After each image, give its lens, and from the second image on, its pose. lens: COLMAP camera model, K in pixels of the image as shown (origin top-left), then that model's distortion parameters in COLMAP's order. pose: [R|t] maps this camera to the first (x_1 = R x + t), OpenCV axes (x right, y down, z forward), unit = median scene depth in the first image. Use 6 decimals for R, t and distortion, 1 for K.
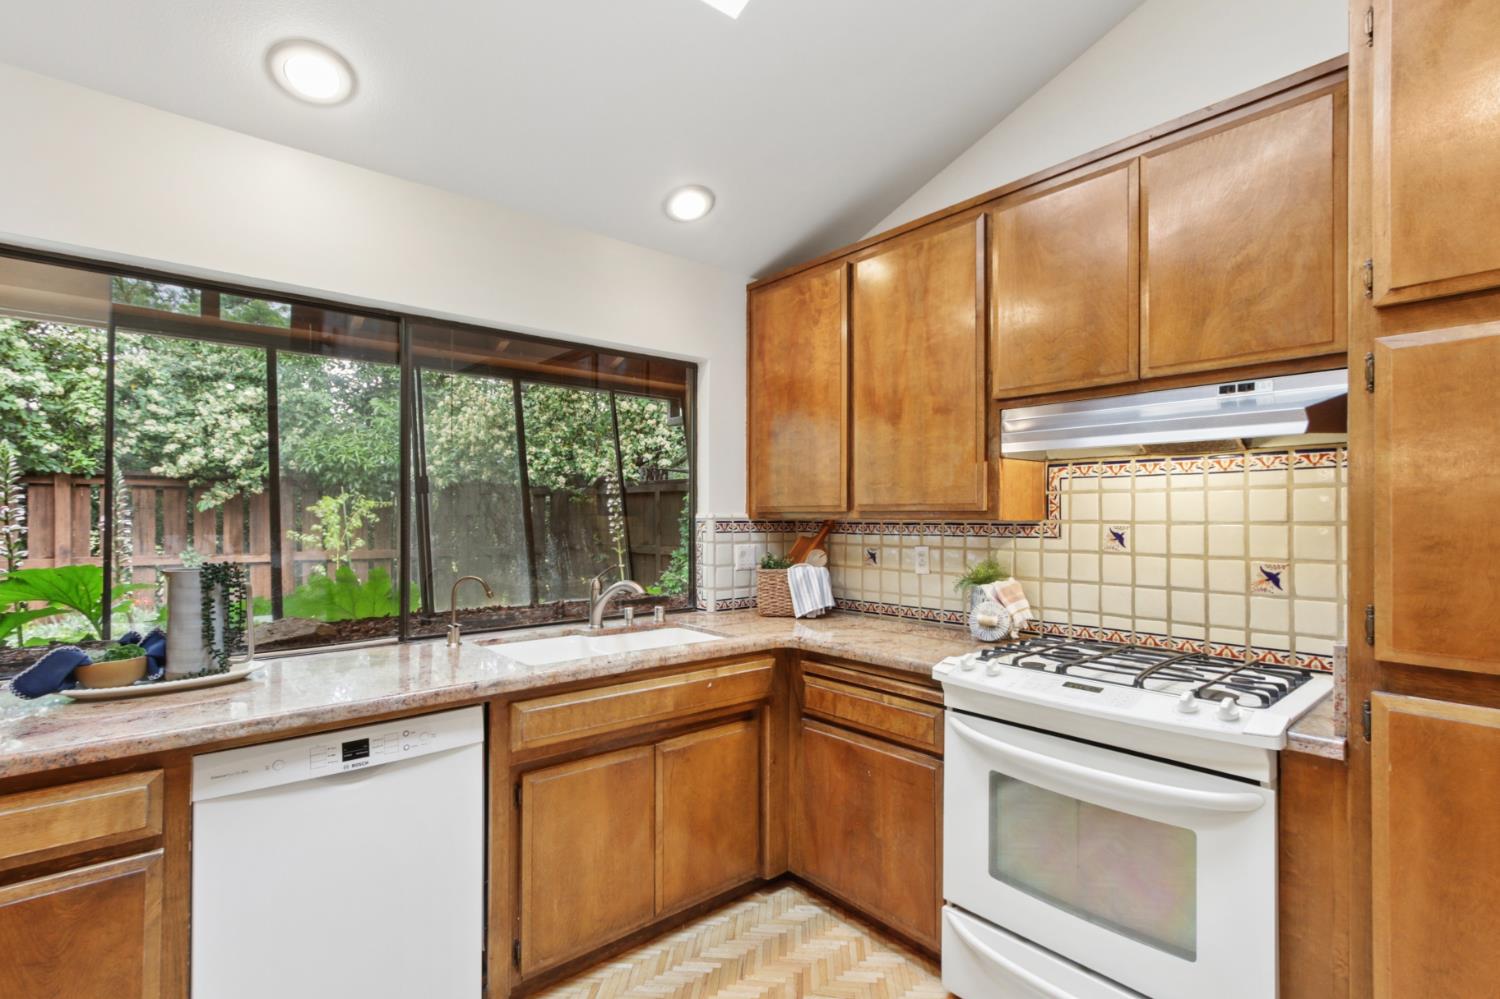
lens RADIAL K [[699.9, 0, 760.8], [0, 699.9, 510.4], [0, 0, 1]] dist [-0.002605, 0.004190]
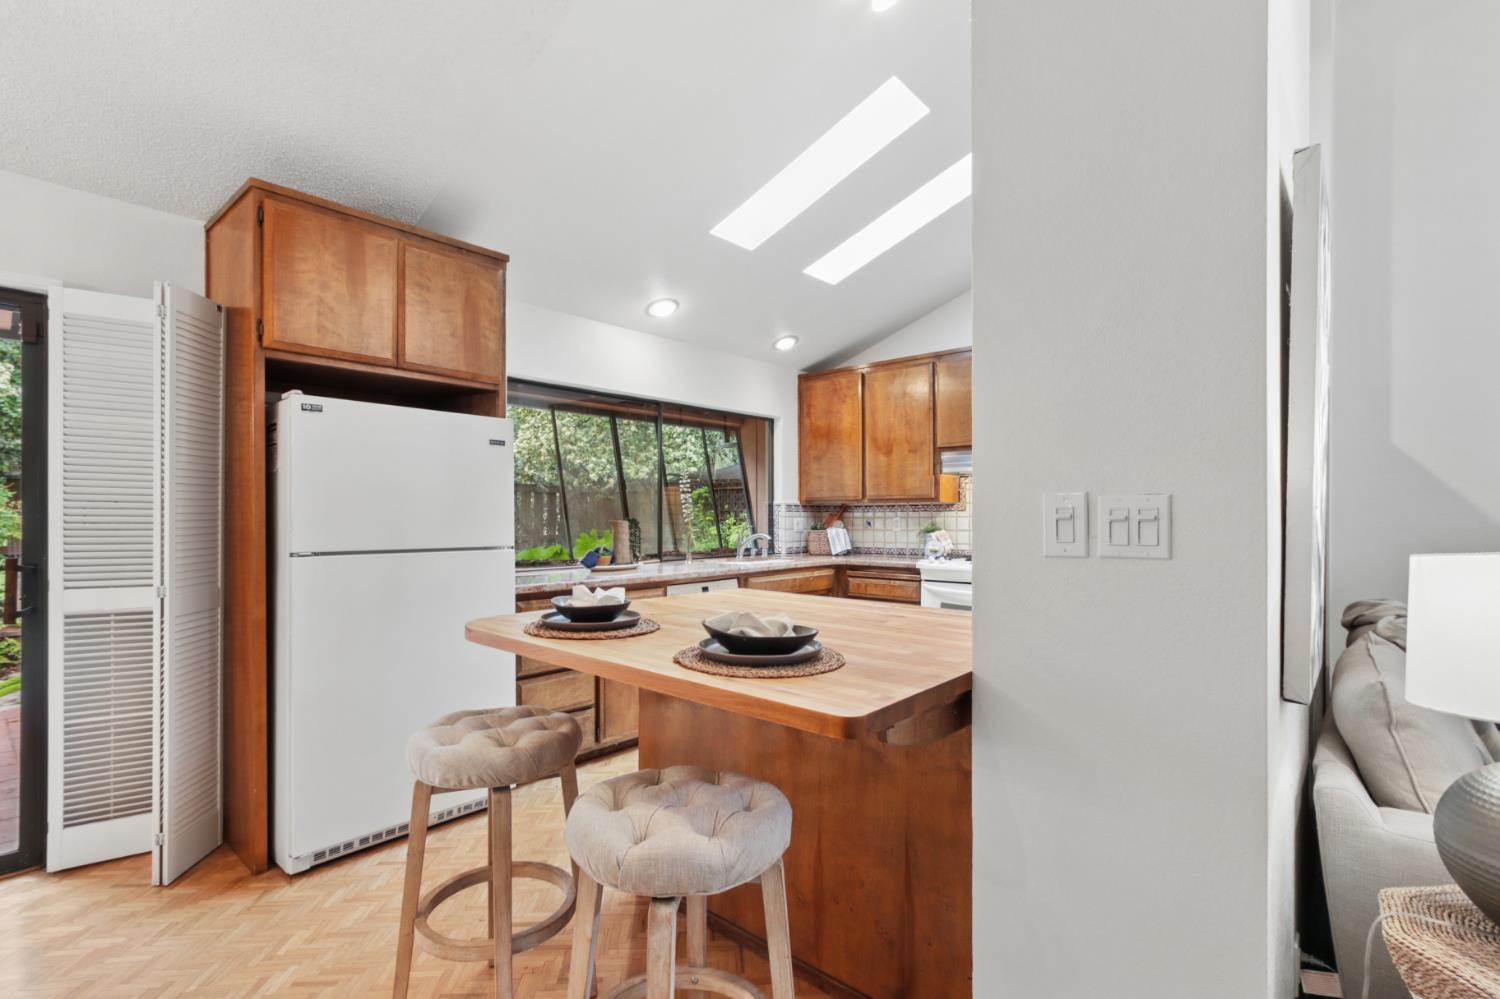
lens RADIAL K [[699.9, 0, 756.7], [0, 699.9, 510.7], [0, 0, 1]] dist [-0.002605, 0.004190]
pose [[0.989824, -0.002664, 0.142275, -0.478219], [0.002694, 0.999996, -0.000013, 0.035342], [-0.142275, 0.000396, 0.989827, -0.966319]]
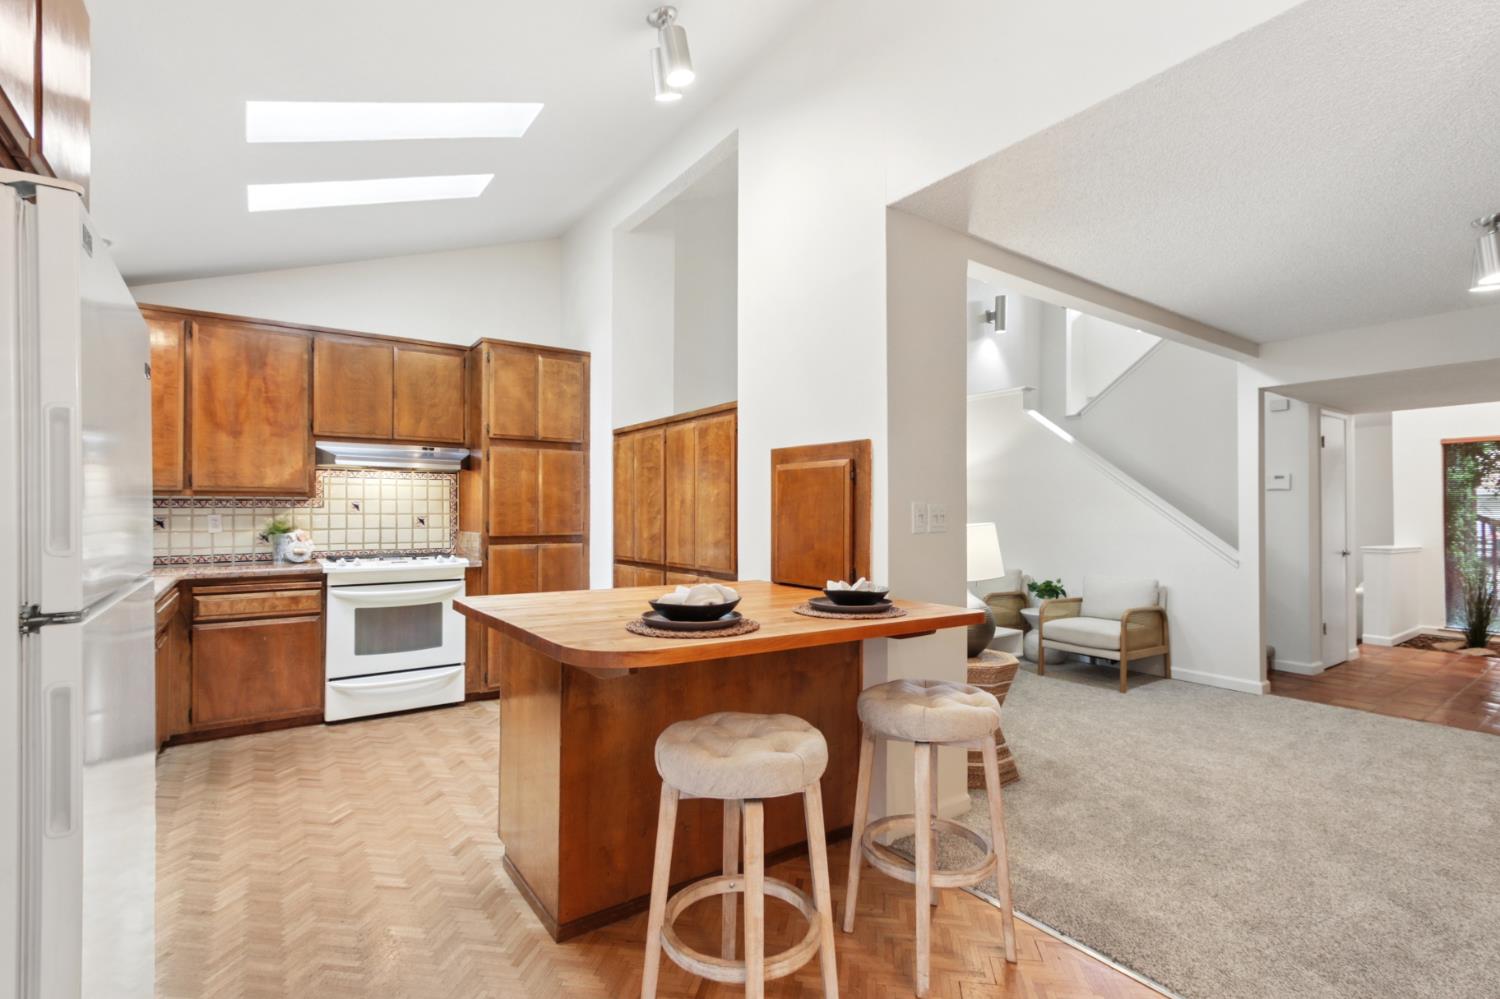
lens RADIAL K [[699.9, 0, 758.2], [0, 699.9, 505.9], [0, 0, 1]] dist [-0.002605, 0.004190]
pose [[0.079738, 0.008671, 0.996778, -1.314230], [-0.006519, 0.999945, -0.008177, 0.040474], [-0.996795, -0.005846, 0.079790, -0.333896]]
